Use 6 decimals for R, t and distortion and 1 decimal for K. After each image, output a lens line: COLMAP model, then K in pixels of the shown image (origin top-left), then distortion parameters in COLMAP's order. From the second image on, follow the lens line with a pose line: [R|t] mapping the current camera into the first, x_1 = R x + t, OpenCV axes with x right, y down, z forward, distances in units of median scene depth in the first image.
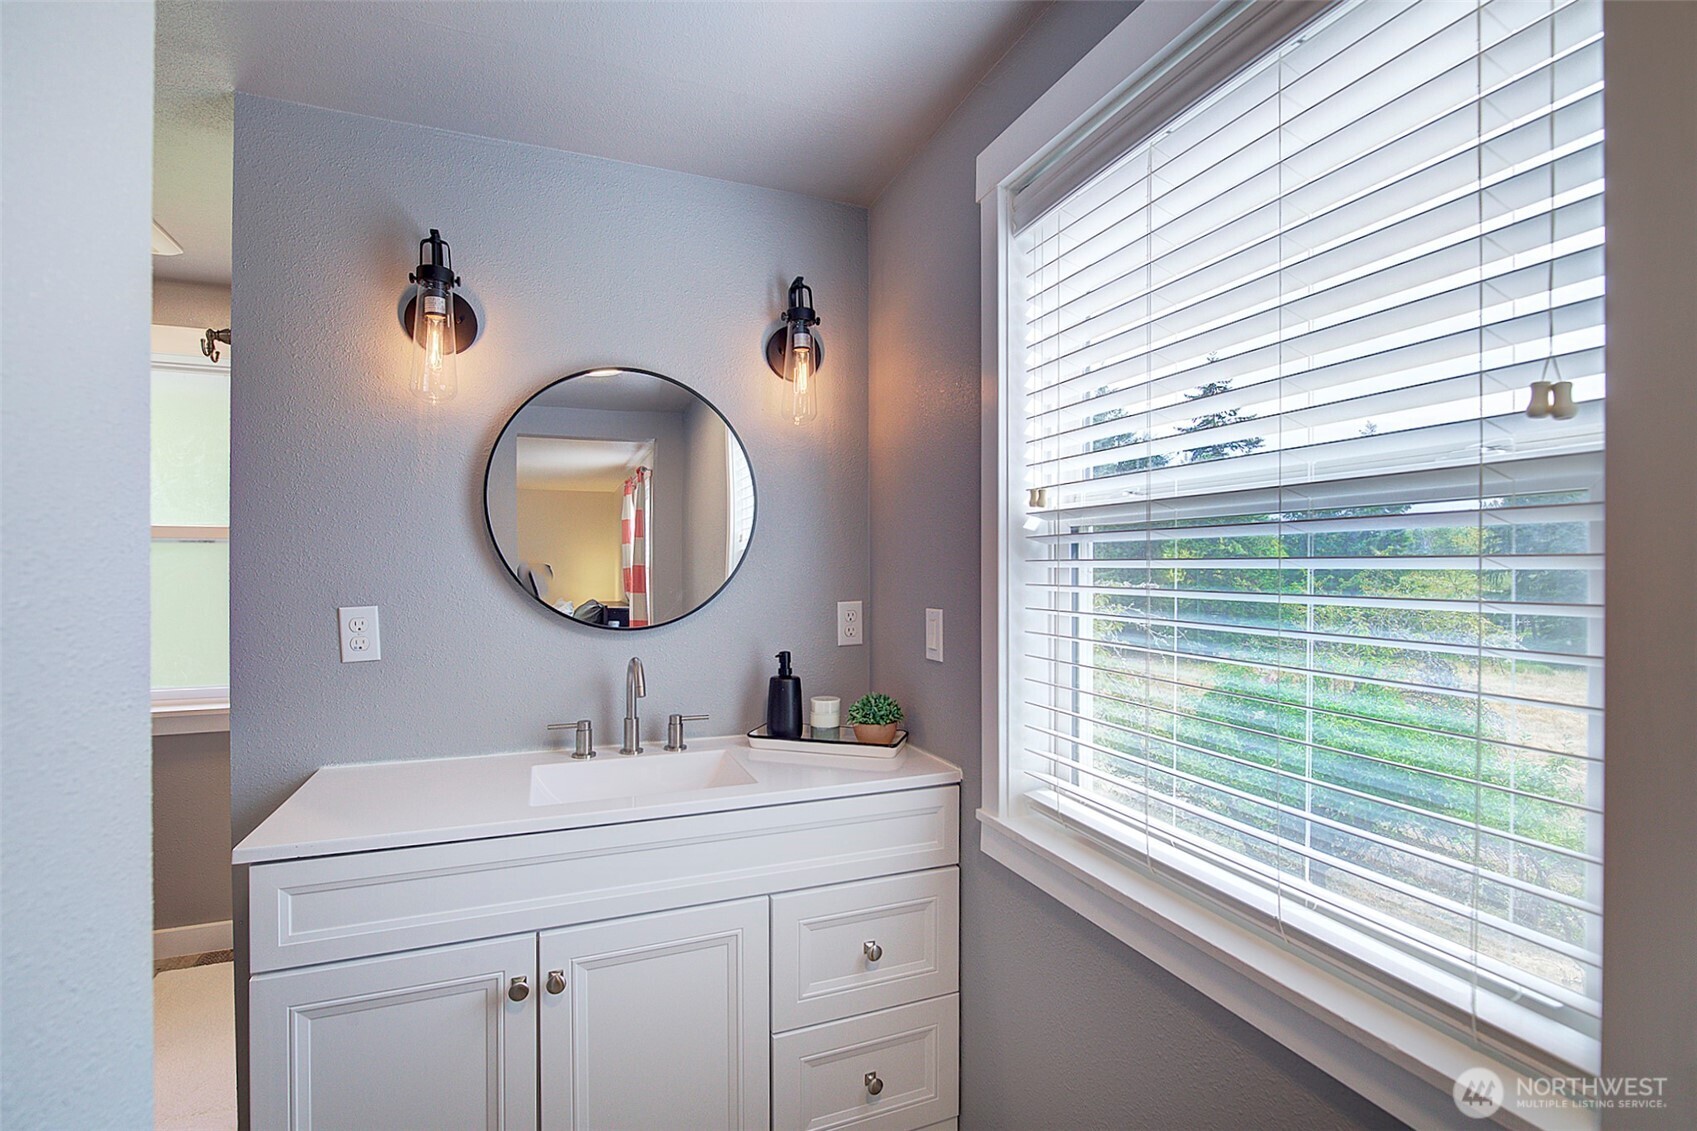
lens RADIAL K [[727.9, 0, 843.9], [0, 727.9, 564.3], [0, 0, 1]] dist [-0.016049, -0.000112]
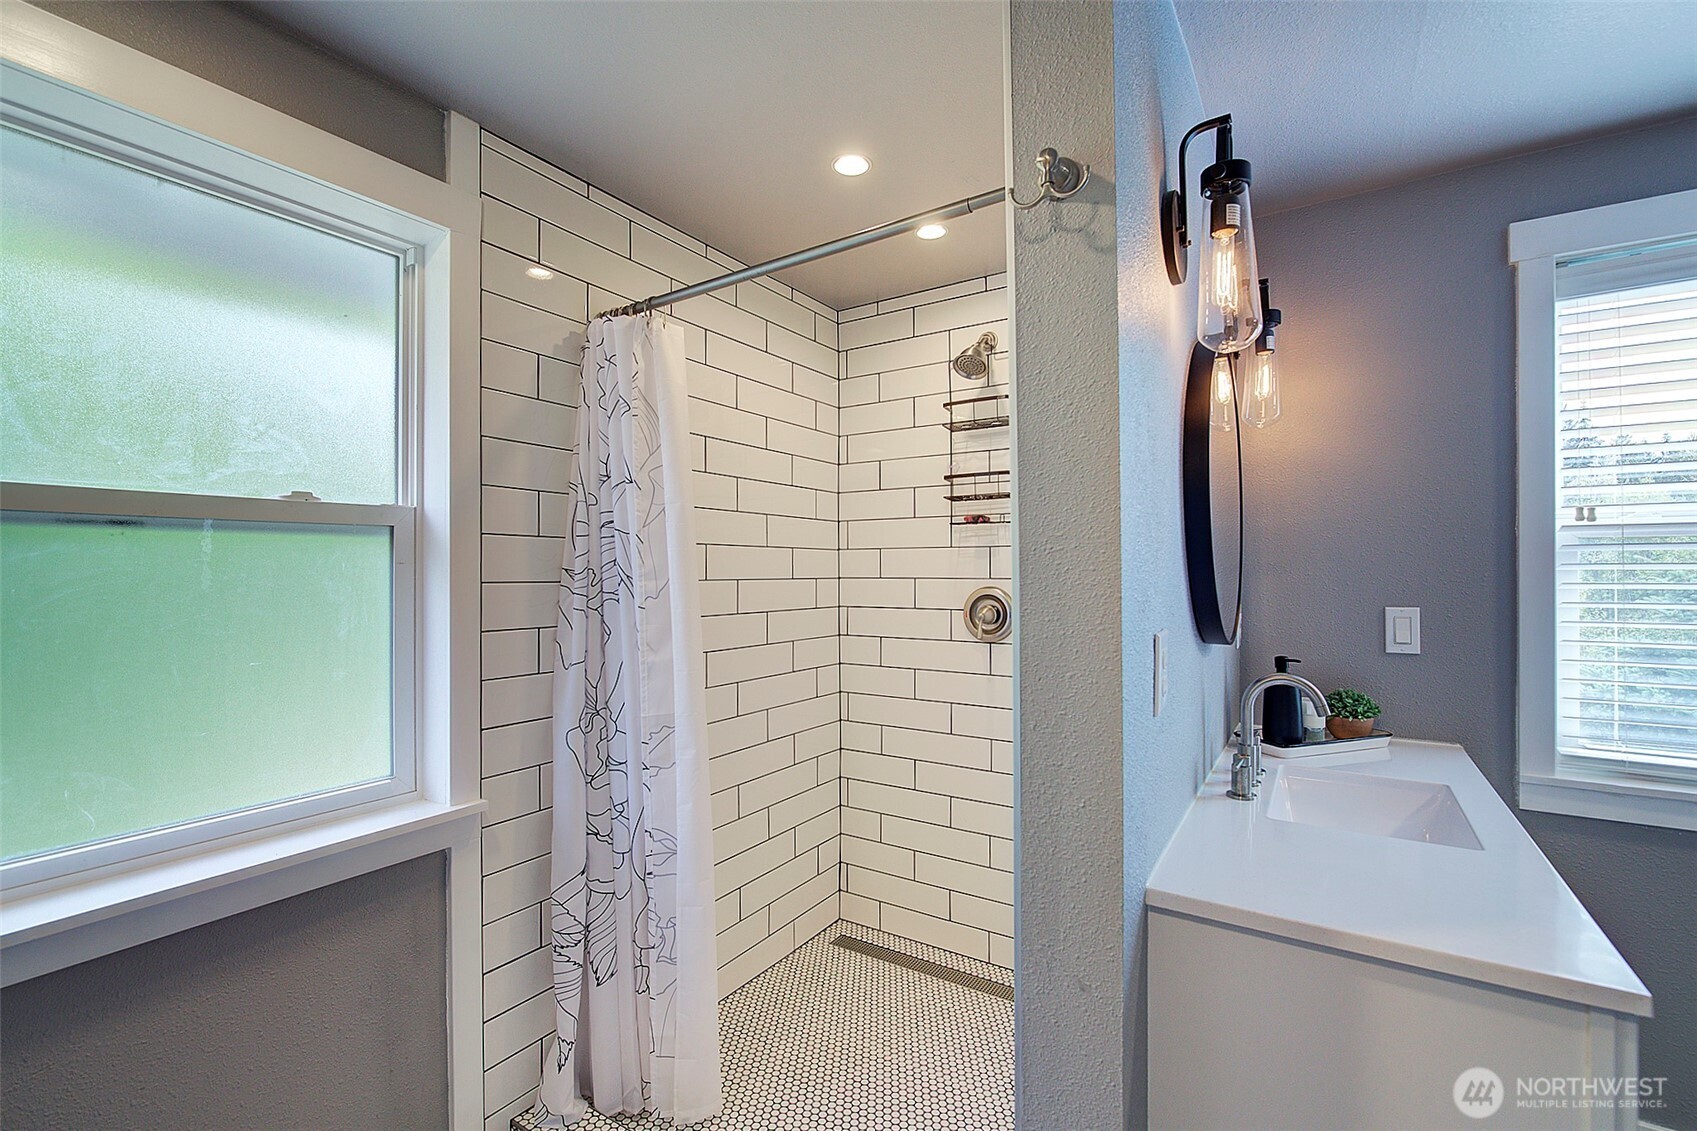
lens RADIAL K [[727.9, 0, 851.1], [0, 727.9, 565.0], [0, 0, 1]] dist [-0.016049, -0.000112]
pose [[0.814102, -0.007651, 0.580672, -1.469516], [0.012468, 0.999913, -0.004304, -0.012687], [-0.580588, 0.010744, 0.814127, 0.720755]]
